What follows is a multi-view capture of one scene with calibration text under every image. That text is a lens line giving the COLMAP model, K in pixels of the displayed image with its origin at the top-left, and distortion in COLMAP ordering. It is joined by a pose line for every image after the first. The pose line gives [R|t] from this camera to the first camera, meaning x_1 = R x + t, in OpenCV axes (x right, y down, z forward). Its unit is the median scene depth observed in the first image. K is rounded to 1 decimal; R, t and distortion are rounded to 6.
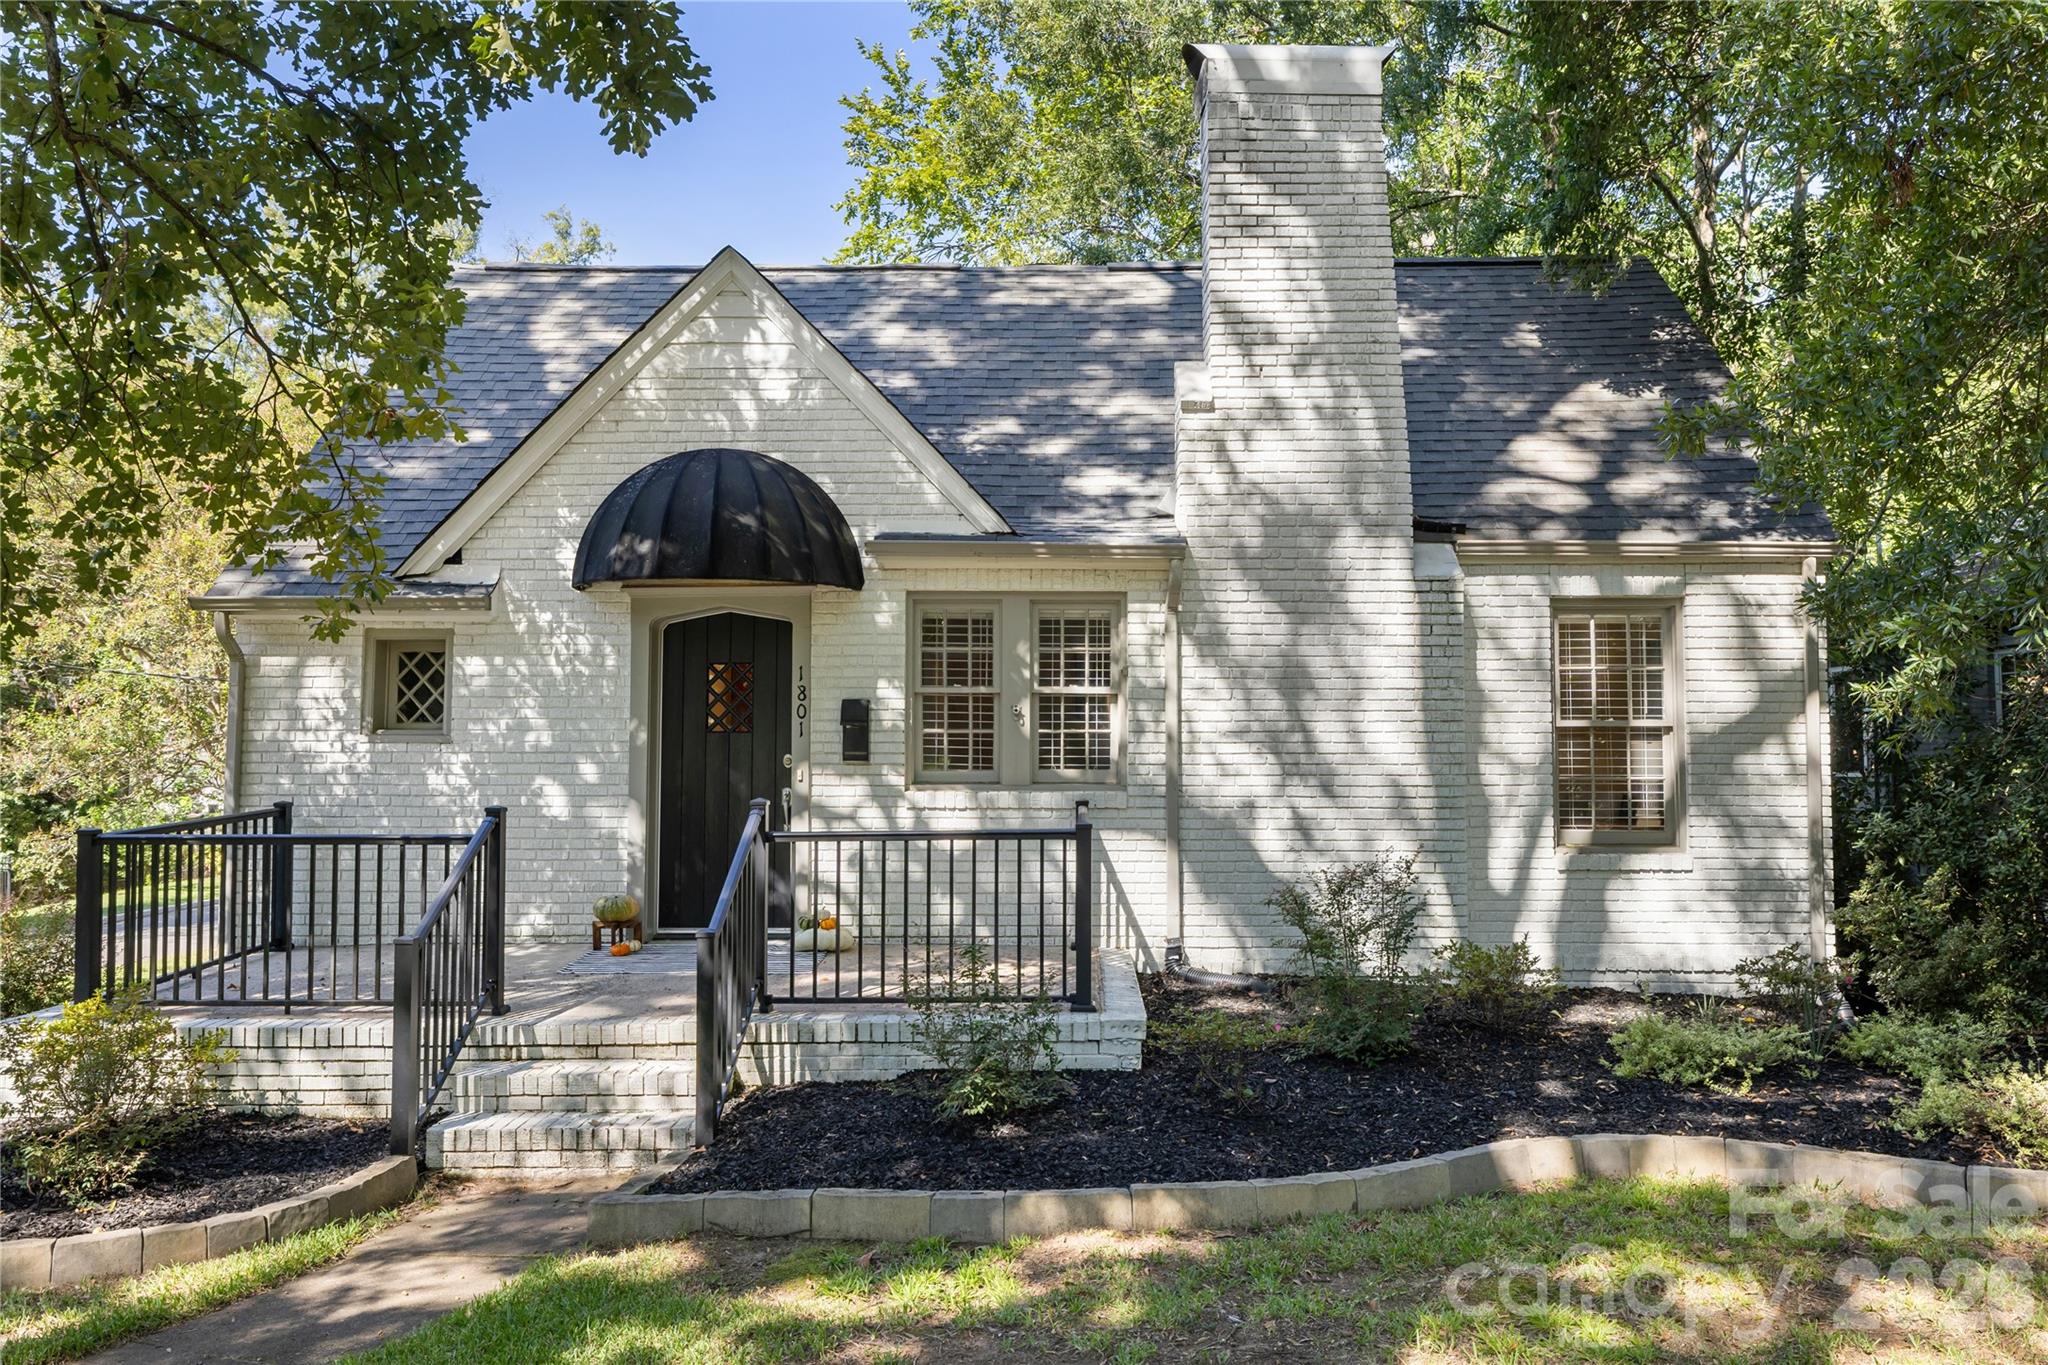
lens RADIAL K [[1500.8, 0, 1026.3], [0, 1500.8, 667.0], [0, 0, 1]] dist [-0.001592, 0.007349]
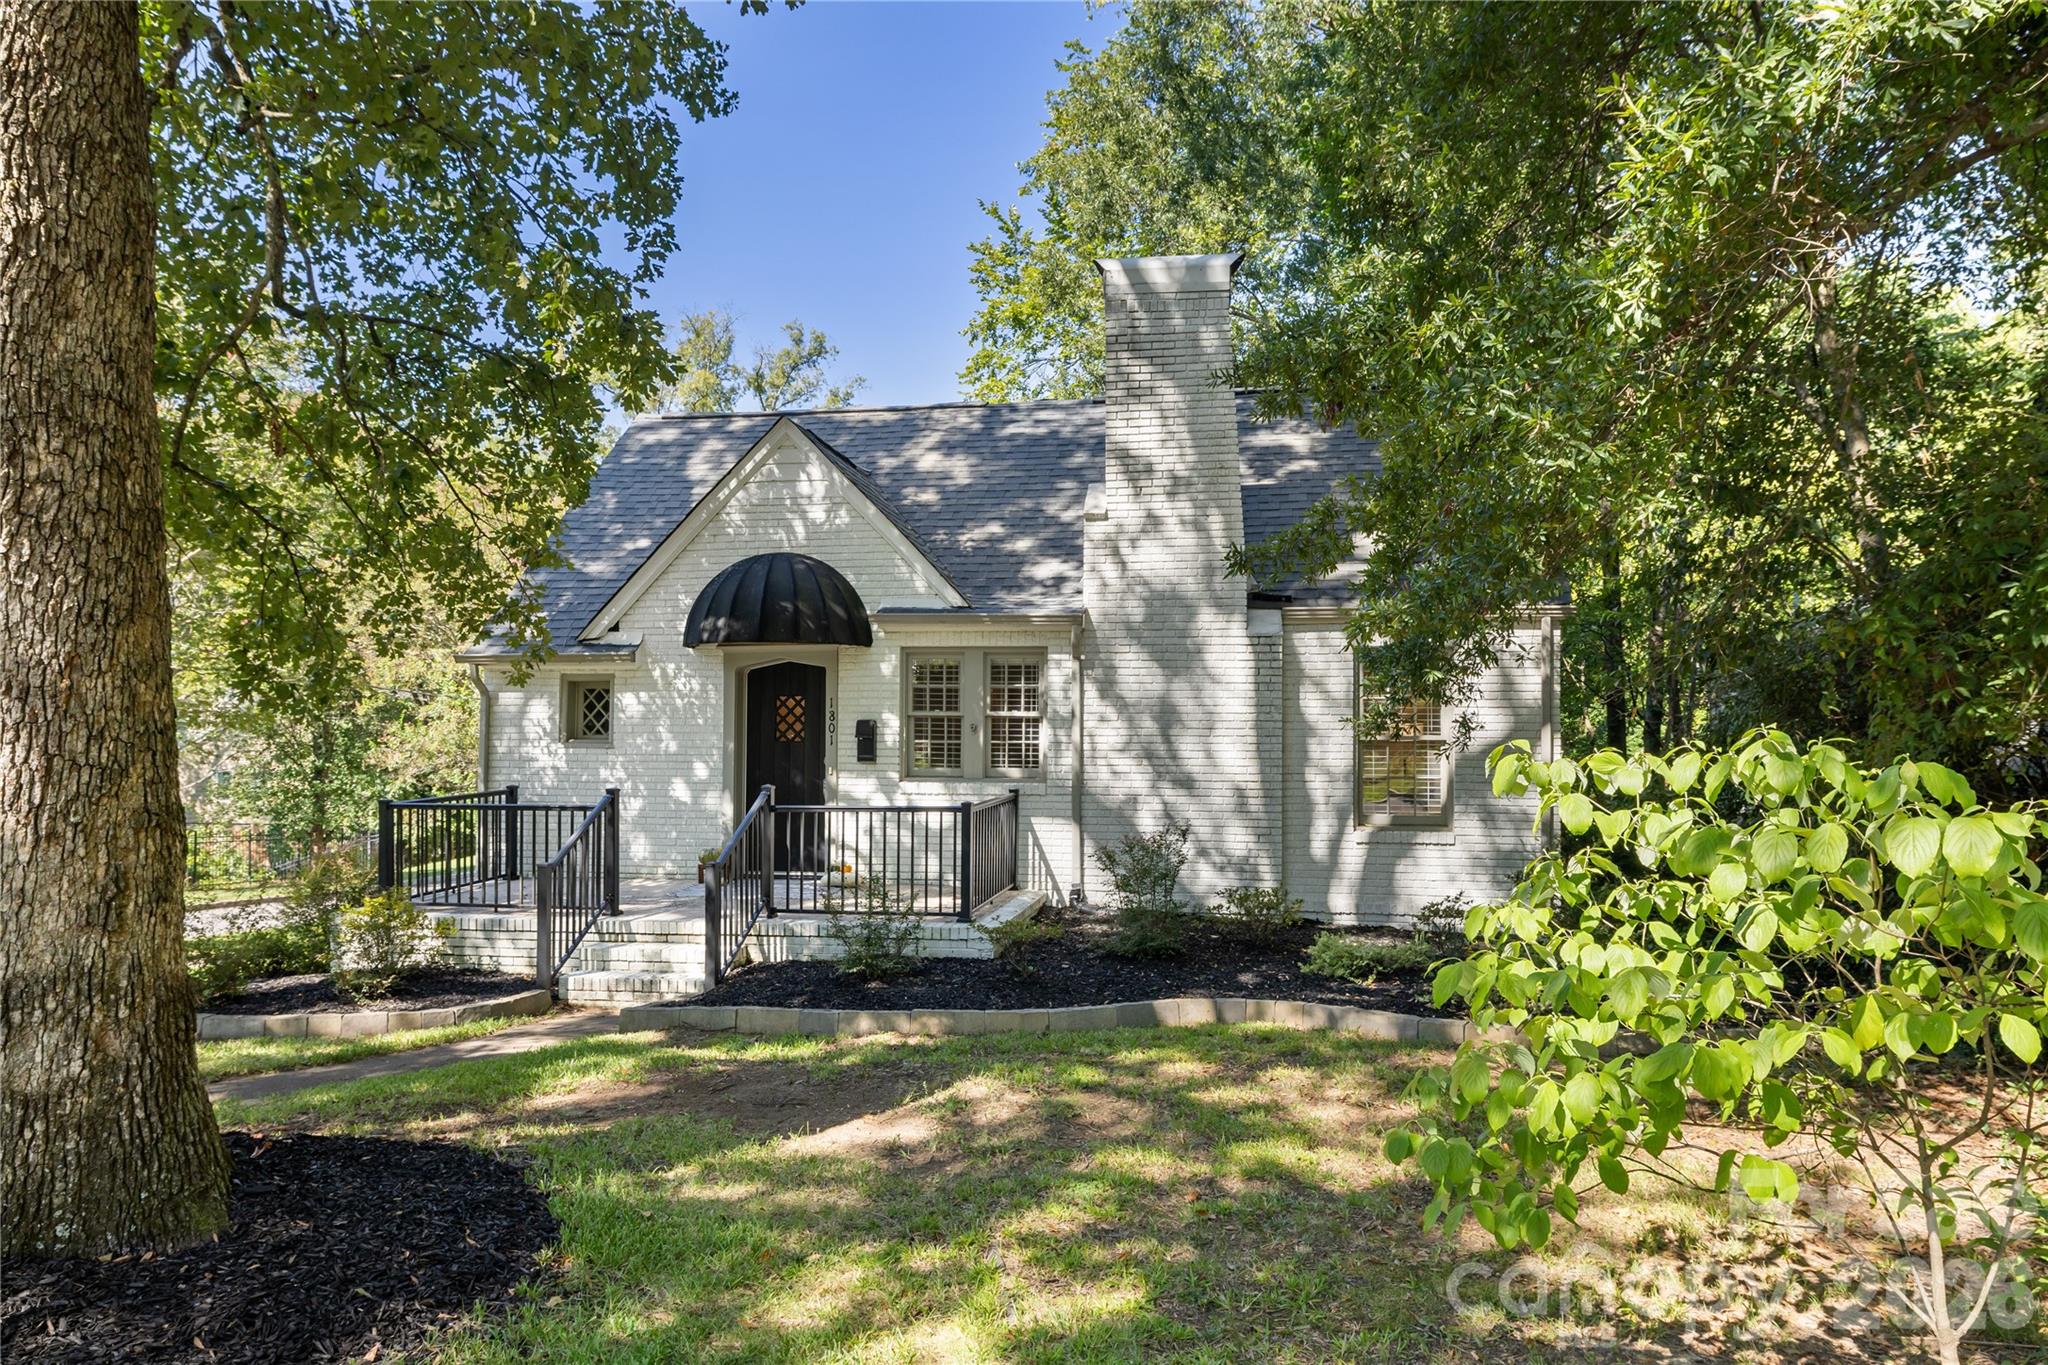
lens RADIAL K [[1291.0, 0, 1018.8], [0, 1291.0, 725.6], [0, 0, 1]] dist [0.004248, -0.000390]
pose [[0.987193, 0.001802, -0.159523, 0.240263], [0.003697, 0.999409, 0.034167, -0.016432], [0.159490, -0.034319, 0.986603, -0.241666]]
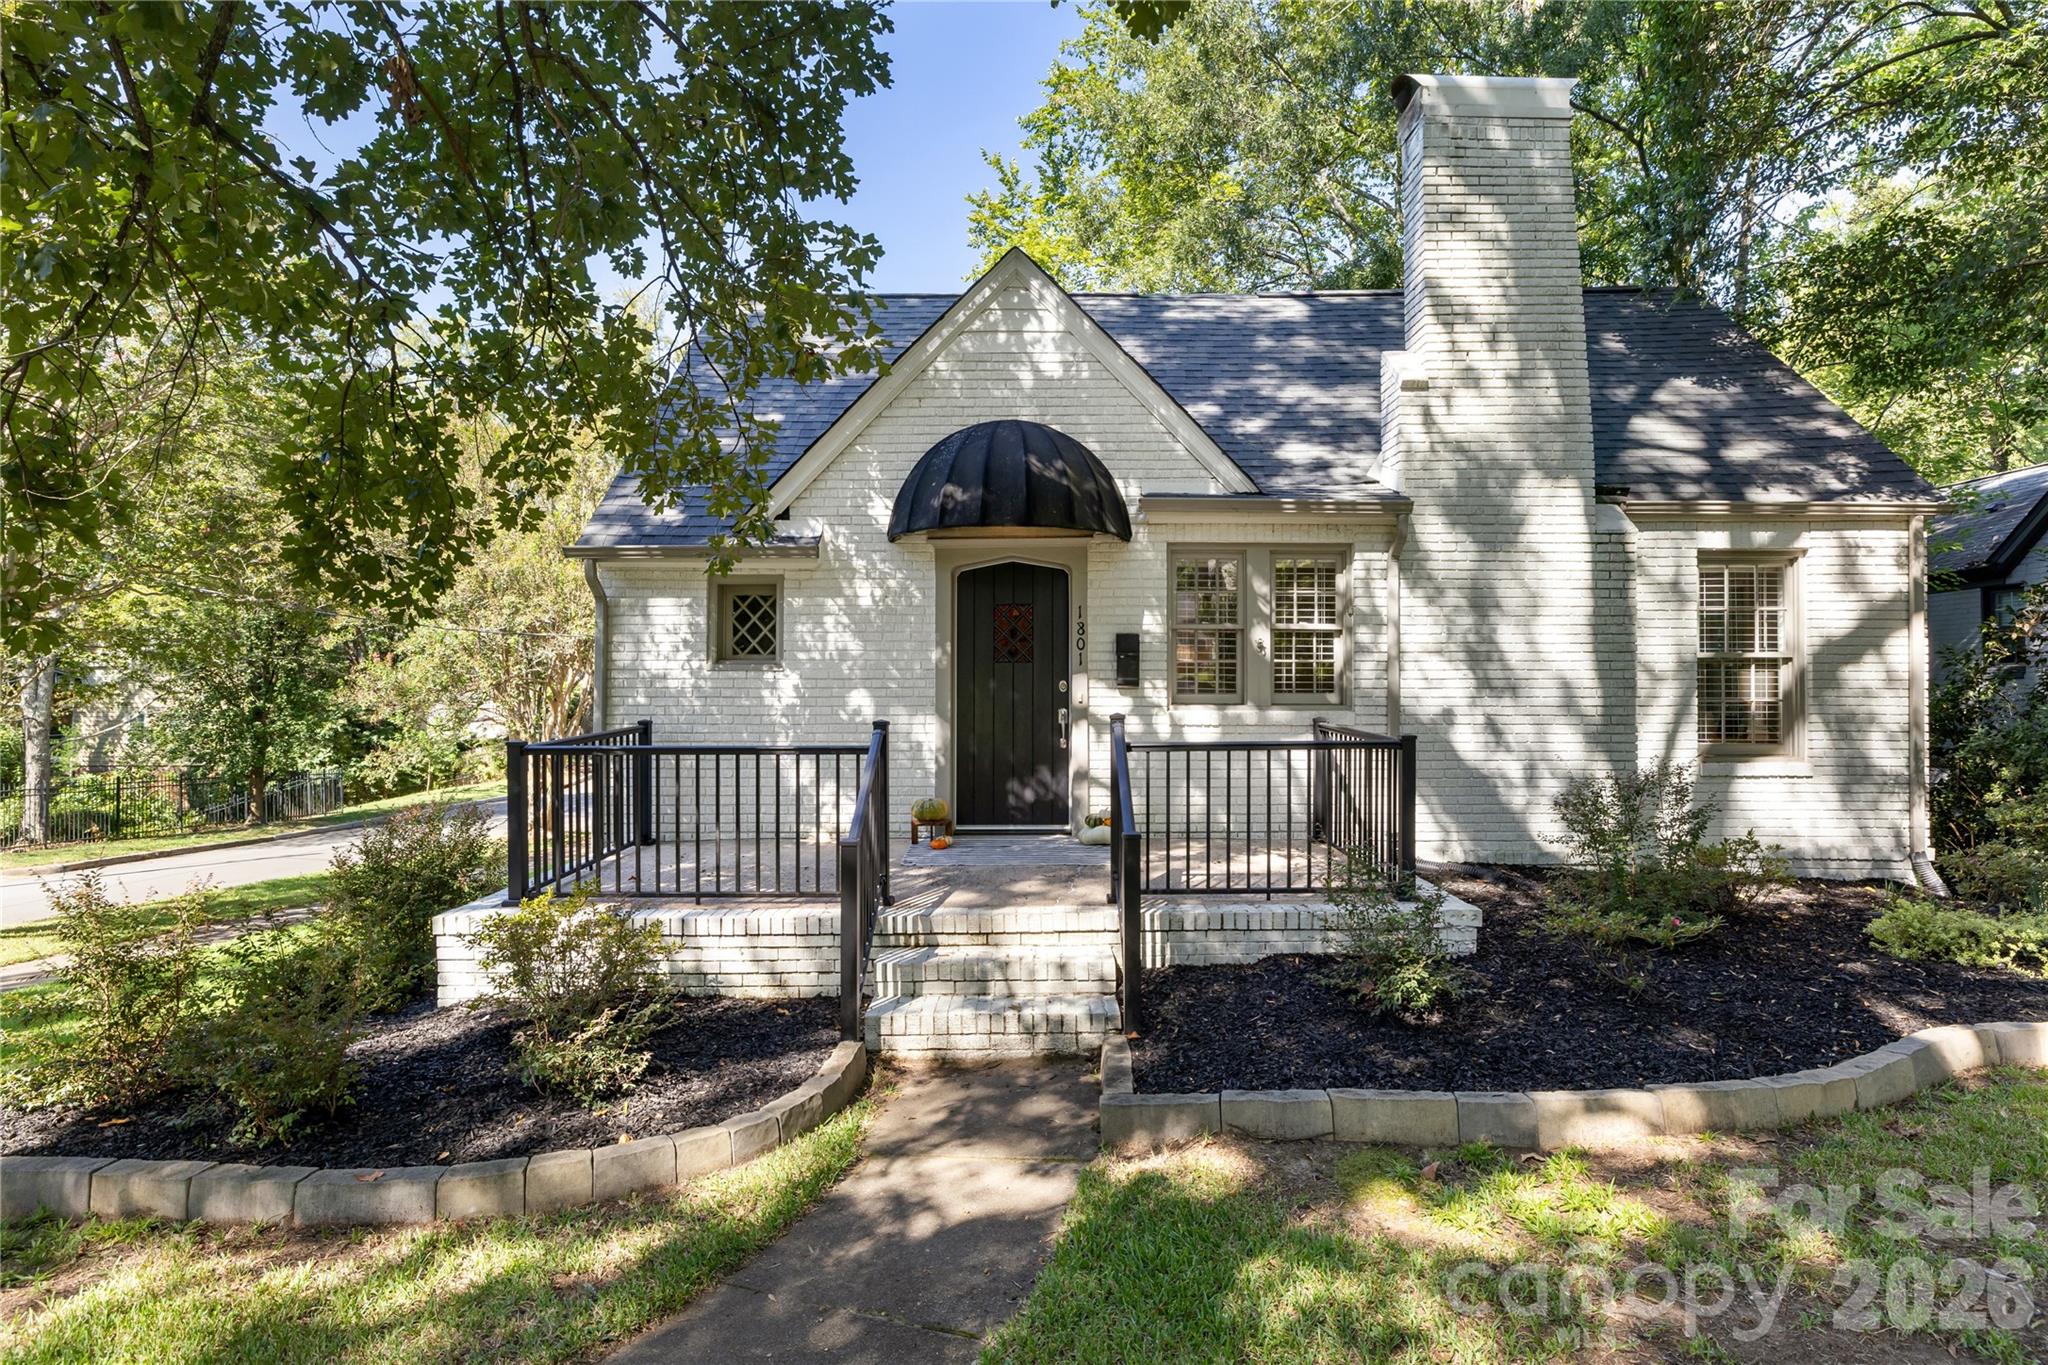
lens RADIAL K [[1030.8, 0, 1024.0], [0, 1030.8, 682.5], [0, 0, 1]] dist [-0.000725, 0.000086]
pose [[0.999964, -0.000325, 0.008529, -0.201517], [-0.000043, 0.999070, 0.043109, 0.024882], [-0.008535, -0.043108, 0.999034, 0.184047]]
